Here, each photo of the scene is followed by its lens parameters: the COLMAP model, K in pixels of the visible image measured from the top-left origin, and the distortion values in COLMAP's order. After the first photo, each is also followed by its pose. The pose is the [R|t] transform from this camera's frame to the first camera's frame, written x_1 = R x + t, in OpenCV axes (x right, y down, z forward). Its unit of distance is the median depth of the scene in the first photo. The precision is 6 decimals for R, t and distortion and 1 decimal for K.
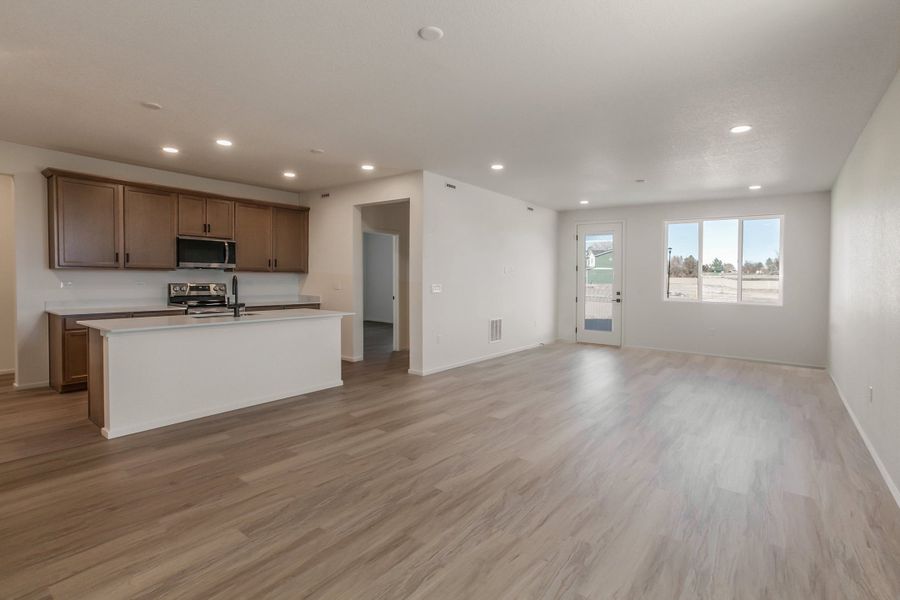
lens RADIAL K [[454.6, 0, 449.0], [0, 454.6, 286.5], [0, 0, 1]] dist [0.000650, 0.001704]
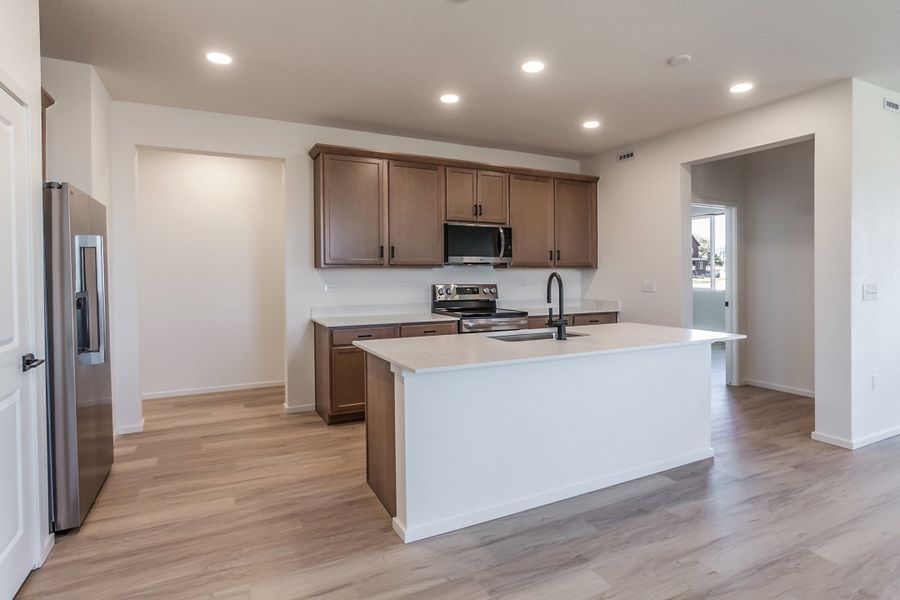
lens RADIAL K [[486.5, 0, 451.9], [0, 486.5, 280.1], [0, 0, 1]] dist [-0.020976, 0.001314]
pose [[0.913238, -0.008148, -0.407344, -0.274268], [0.004792, 0.999946, -0.009258, -0.006827], [0.407398, 0.006503, 0.913228, 0.279654]]
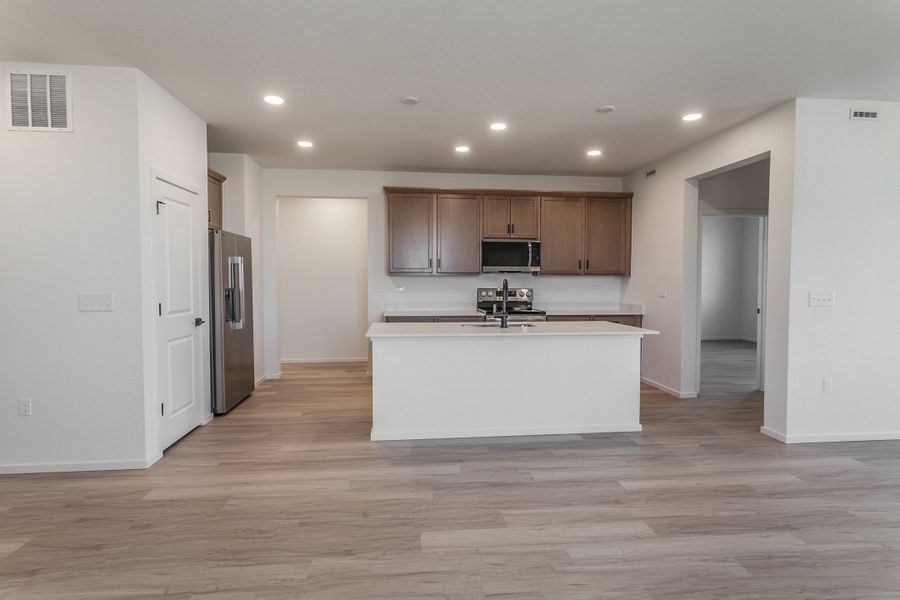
lens RADIAL K [[478.2, 0, 436.4], [0, 478.2, 300.3], [0, 0, 1]] dist [0.002570, 0.002178]
pose [[0.693290, 0.021532, -0.720337, 0.076327], [-0.009321, 0.999738, 0.020912, -0.001745], [0.720599, -0.007784, 0.693309, 0.236562]]
